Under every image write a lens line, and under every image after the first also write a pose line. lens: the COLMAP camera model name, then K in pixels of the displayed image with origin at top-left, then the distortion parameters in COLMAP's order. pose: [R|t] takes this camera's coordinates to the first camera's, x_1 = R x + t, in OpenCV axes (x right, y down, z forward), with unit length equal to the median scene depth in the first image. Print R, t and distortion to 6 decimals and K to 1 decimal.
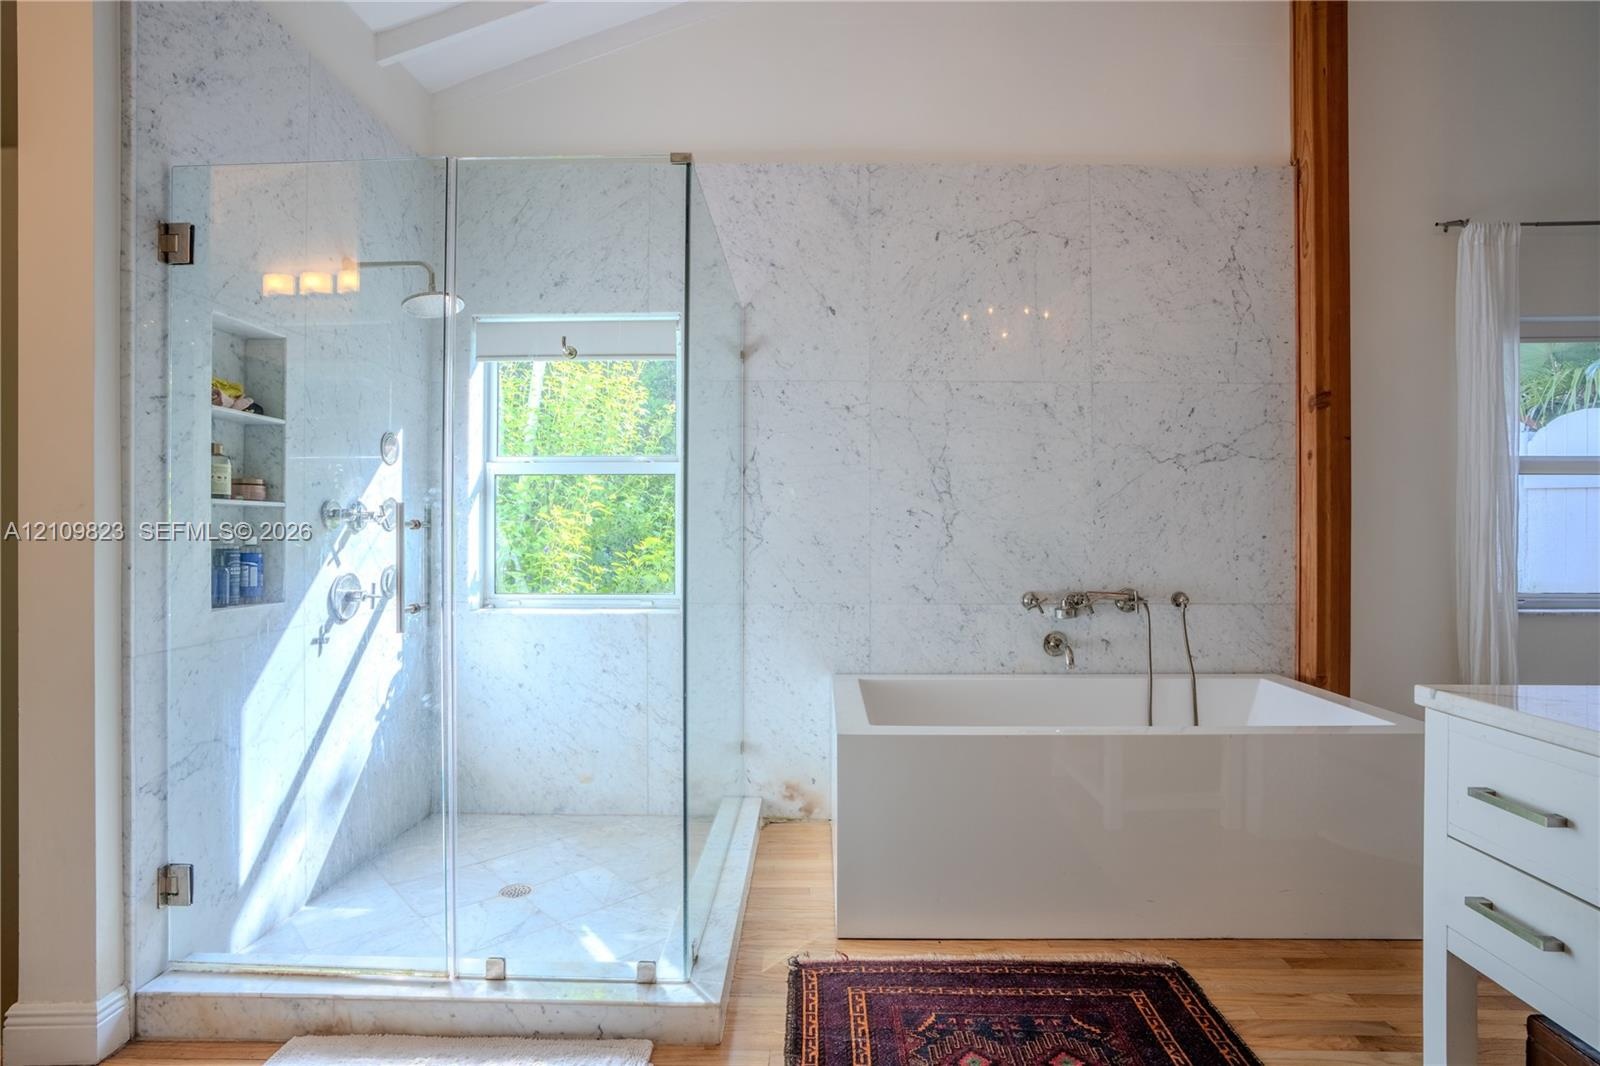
lens RADIAL K [[797.7, 0, 800.0], [0, 797.7, 533.0], [0, 0, 1]] dist [-0.071705, 0.039216]
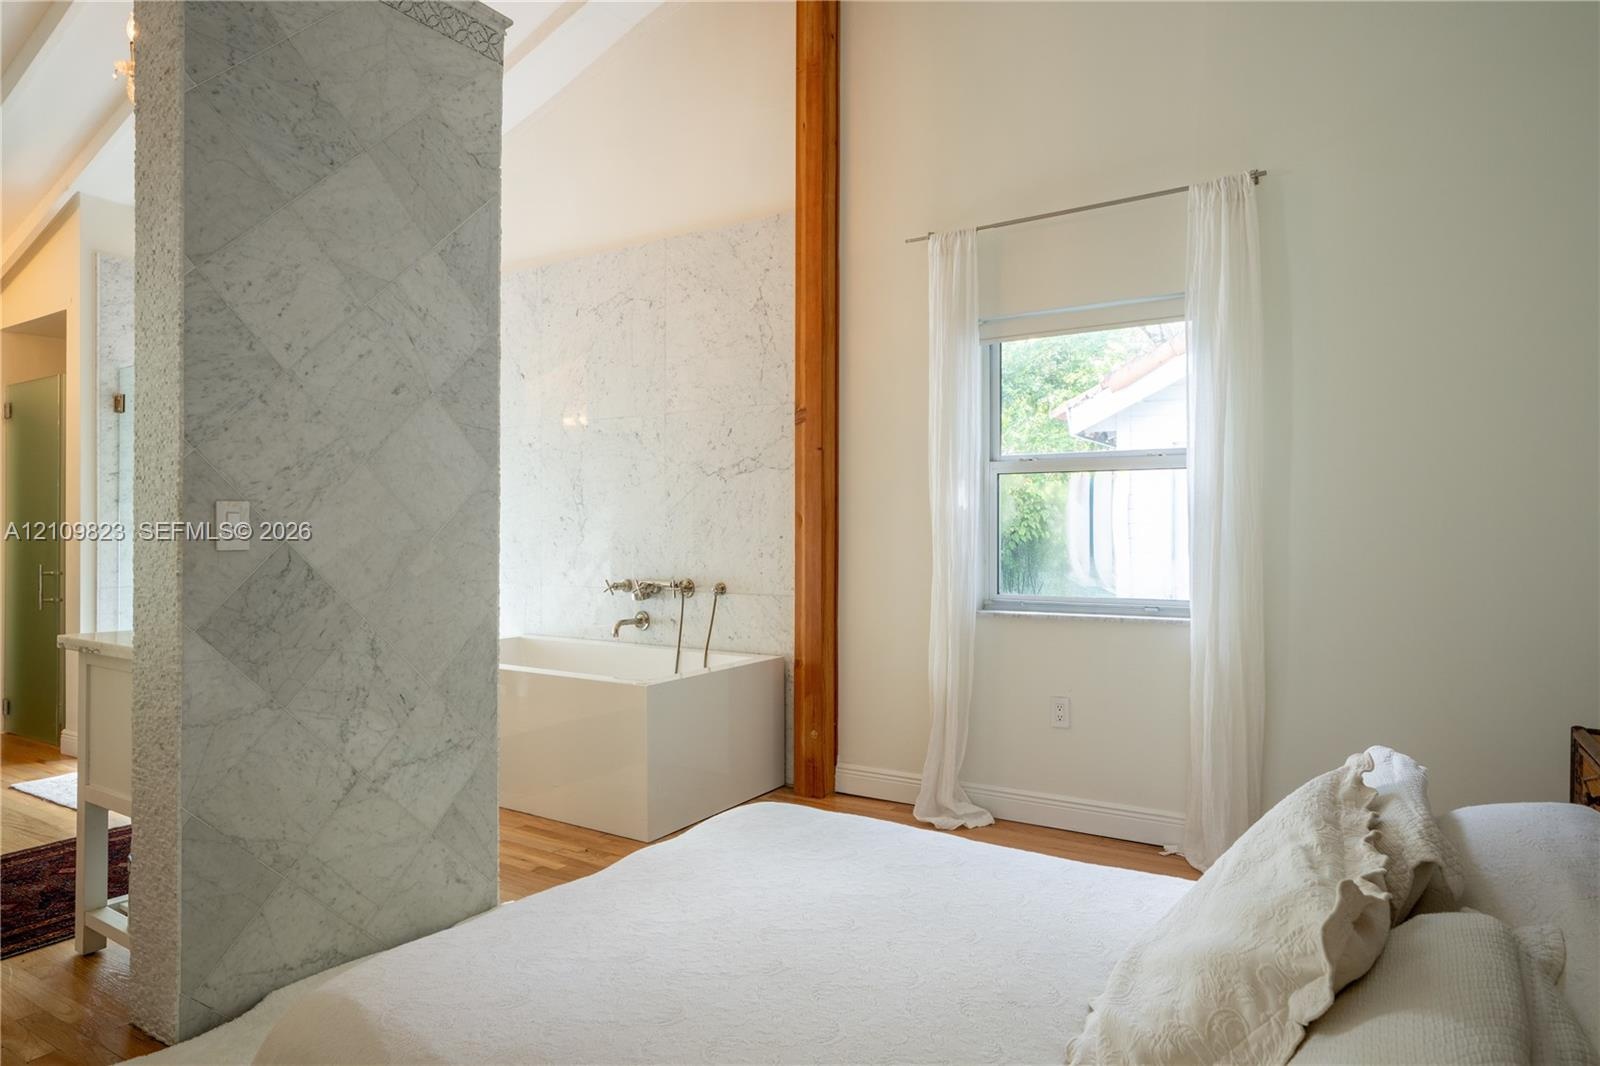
lens RADIAL K [[921.5, 0, 800.0], [0, 921.5, 533.0], [0, 0, 1]] dist [-0.022766, 0.002401]
pose [[0.860723, -0.001735, -0.509071, 1.312763], [-0.000268, 0.999993, -0.003861, 0.004396], [0.509074, 0.003460, 0.860716, -0.152960]]
